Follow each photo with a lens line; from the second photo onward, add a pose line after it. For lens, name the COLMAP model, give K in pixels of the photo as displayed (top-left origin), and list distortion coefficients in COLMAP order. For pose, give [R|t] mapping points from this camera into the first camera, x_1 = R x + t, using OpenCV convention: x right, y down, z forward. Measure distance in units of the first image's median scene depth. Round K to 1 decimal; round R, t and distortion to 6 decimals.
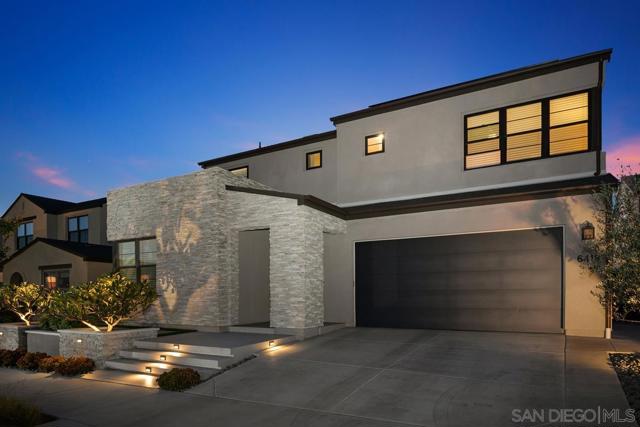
lens RADIAL K [[367.9, 0, 319.4], [0, 367.9, 275.1], [0, 0, 1]] dist [-0.000471, 0.000100]
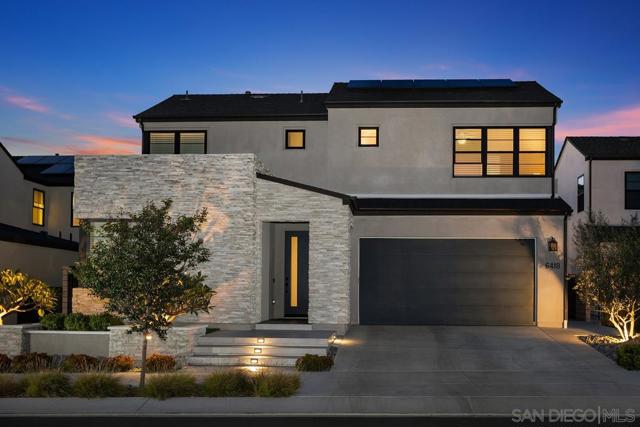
lens RADIAL K [[661.3, 0, 320.0], [0, 661.3, 213.5], [0, 0, 1]] dist [0.006409, 0.005093]
pose [[0.889399, 0.067672, 0.452095, -0.886665], [-0.037946, 0.996498, -0.074511, -0.020960], [-0.455554, 0.049114, 0.888852, -0.585388]]
